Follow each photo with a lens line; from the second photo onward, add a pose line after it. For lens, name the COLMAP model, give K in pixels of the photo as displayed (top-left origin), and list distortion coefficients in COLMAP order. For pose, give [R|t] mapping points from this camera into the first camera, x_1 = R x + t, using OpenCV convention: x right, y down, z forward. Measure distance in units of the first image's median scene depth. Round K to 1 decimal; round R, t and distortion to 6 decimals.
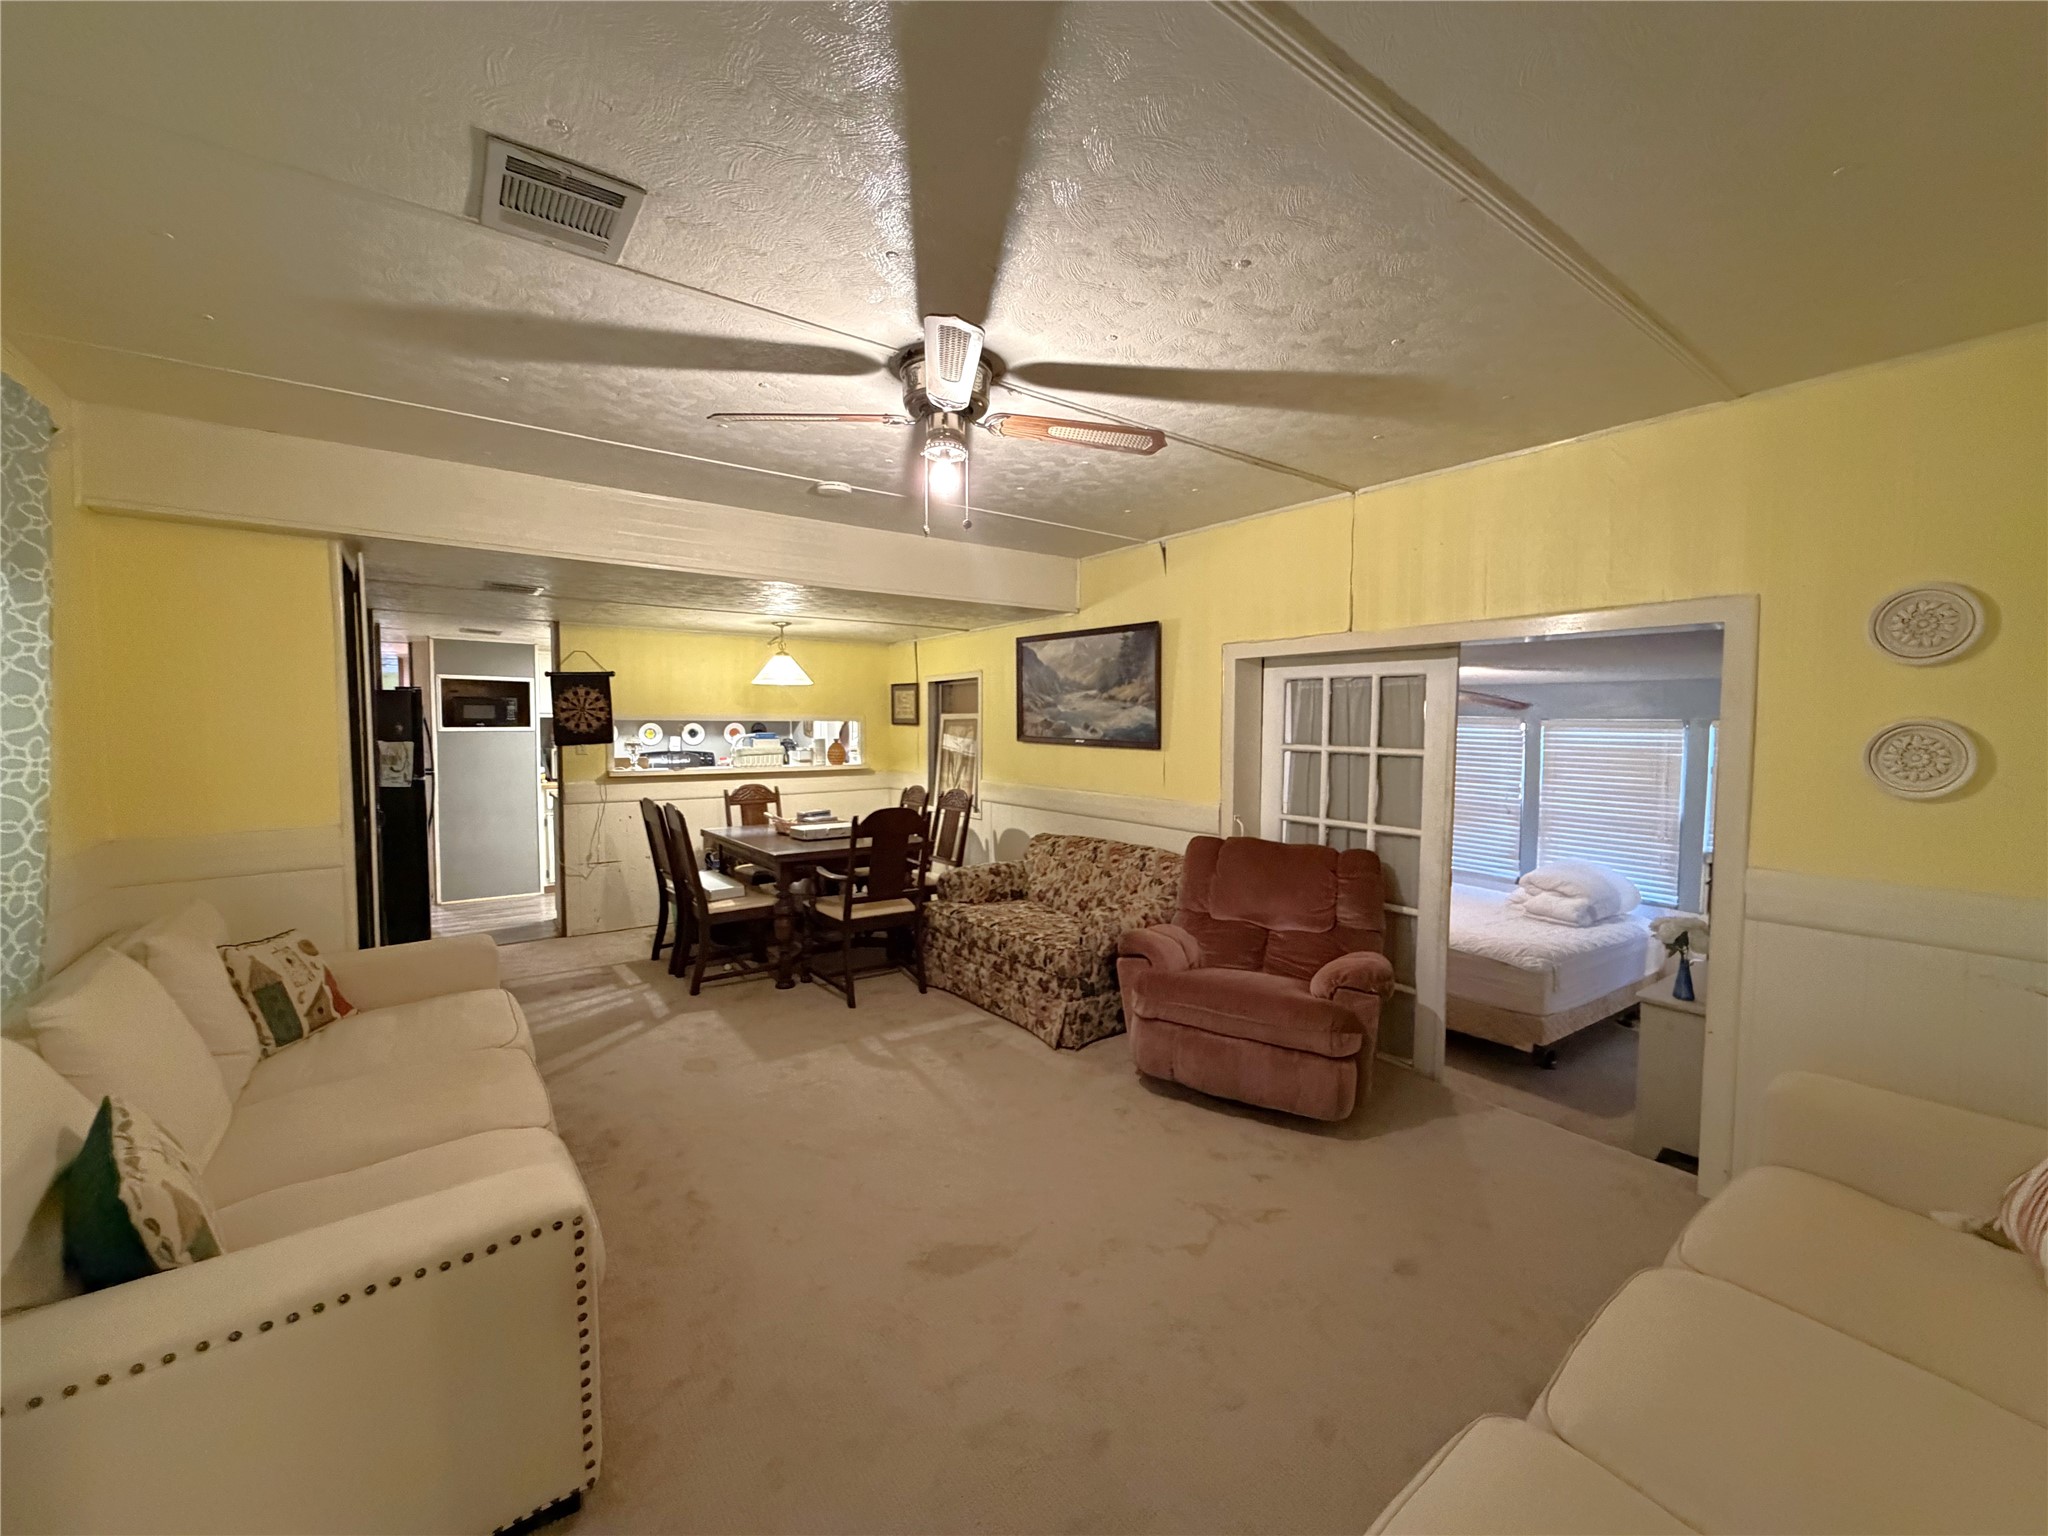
lens RADIAL K [[813.0, 0, 1015.9], [0, 813.0, 770.2], [0, 0, 1]] dist [-0.000568, -0.000178]
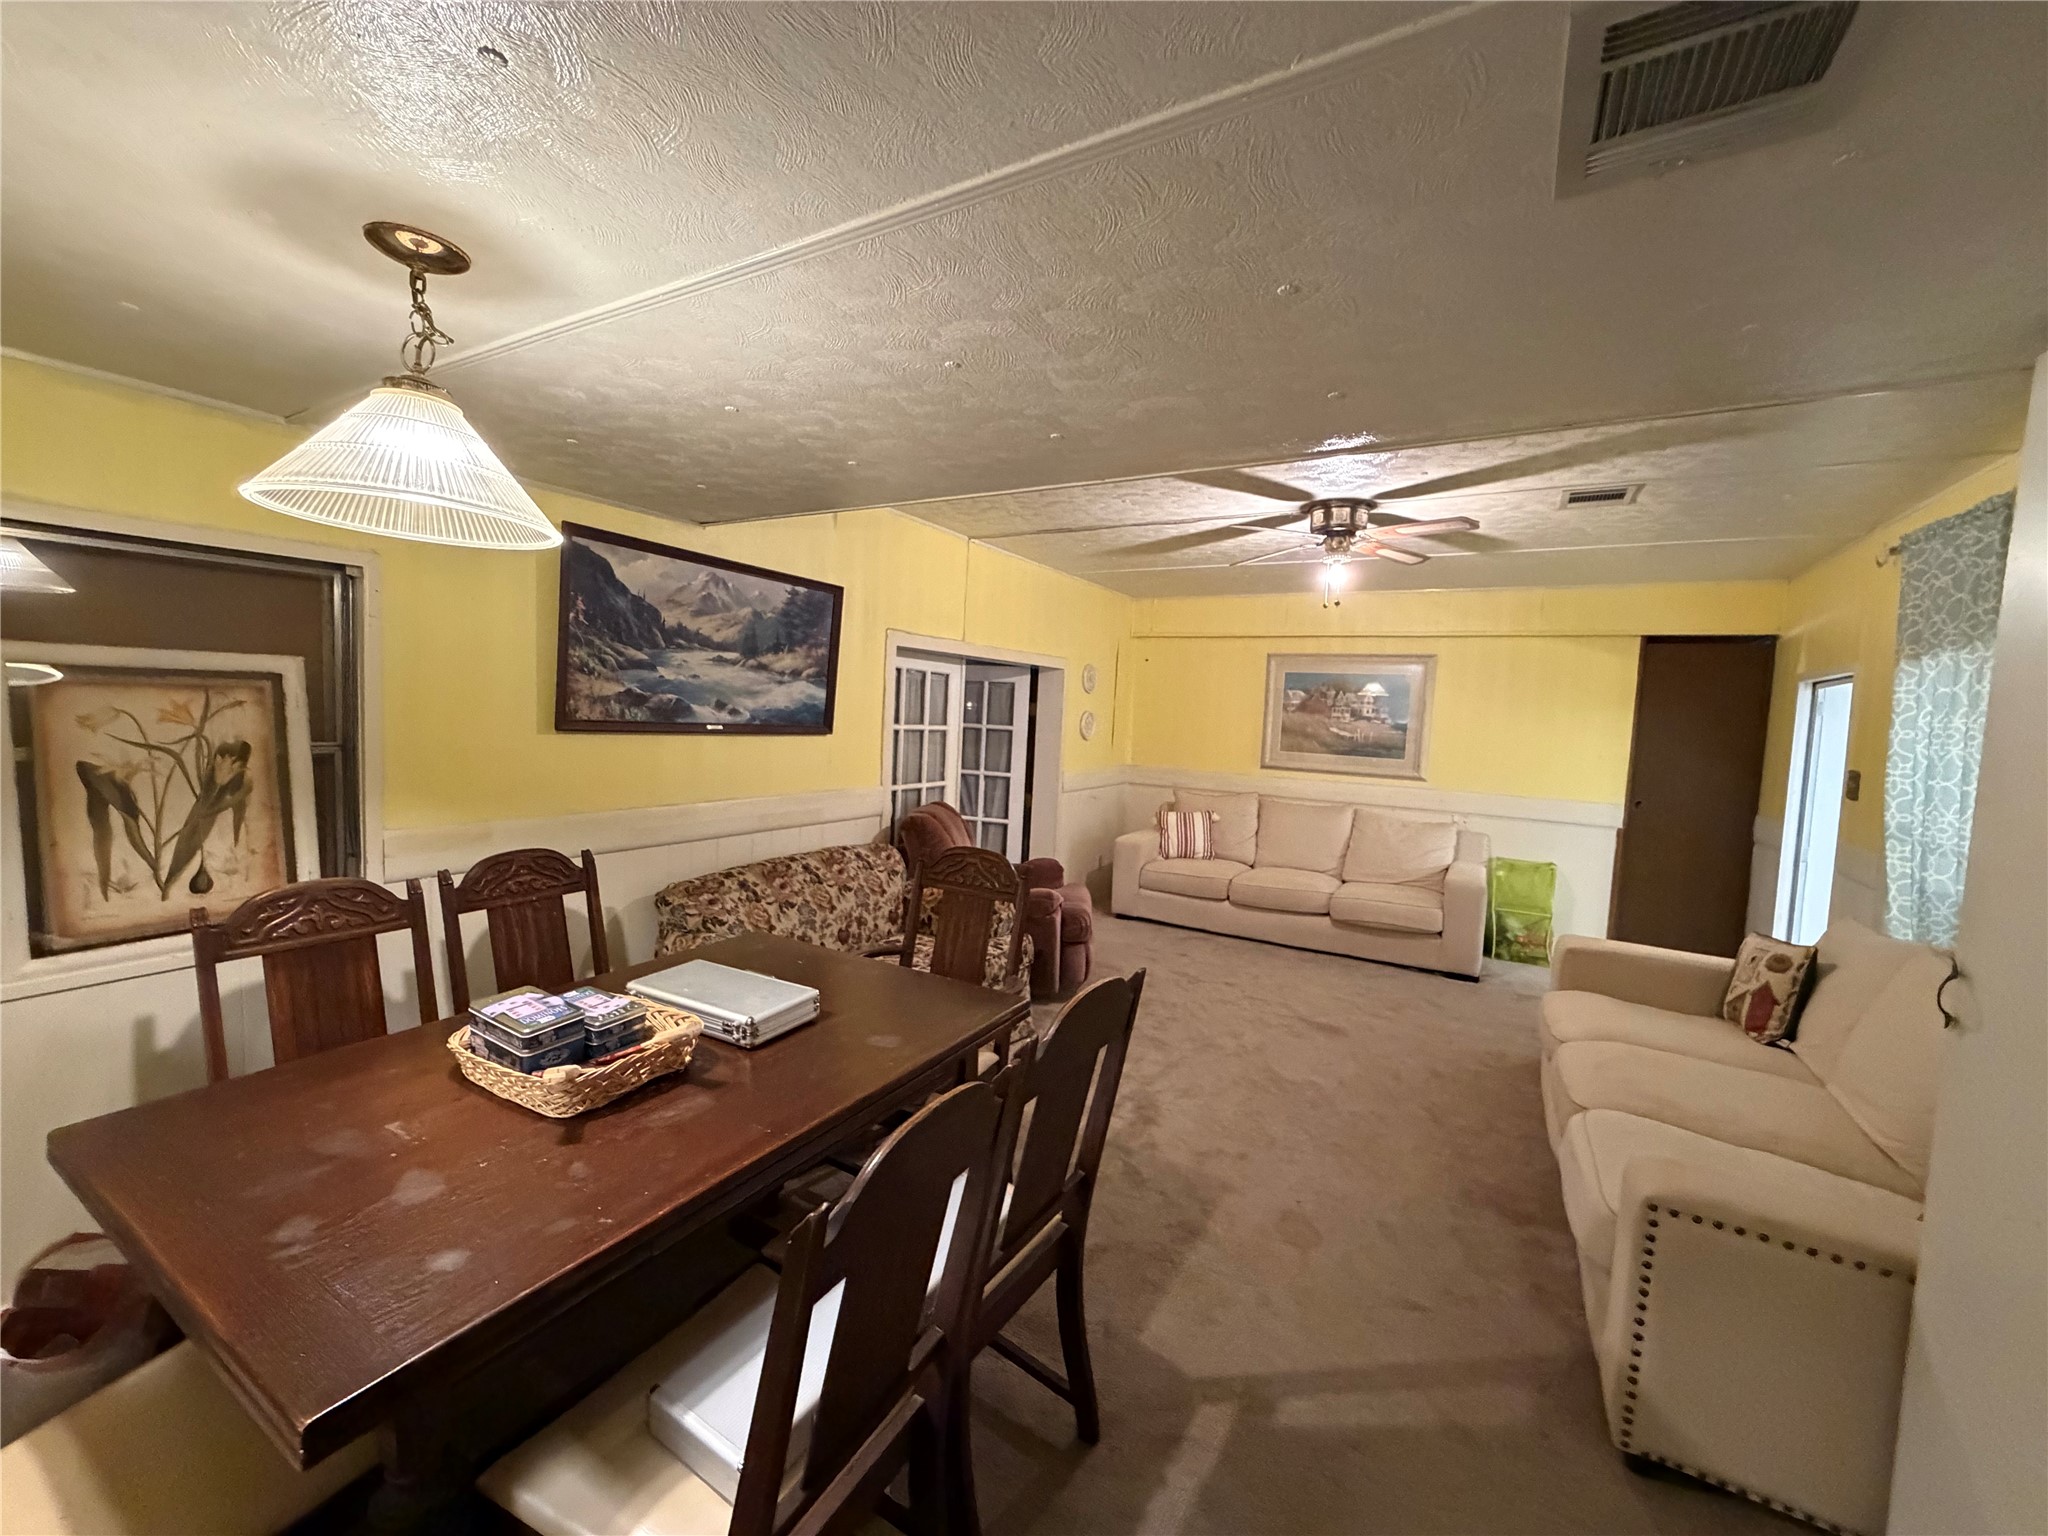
lens RADIAL K [[813.0, 0, 1019.8], [0, 813.0, 768.3], [0, 0, 1]] dist [-0.000568, -0.000178]
pose [[-0.387987, -0.078502, 0.918316, -0.672417], [0.019414, 0.995449, 0.093298, -0.063598], [-0.921460, 0.054027, -0.384697, 1.103202]]
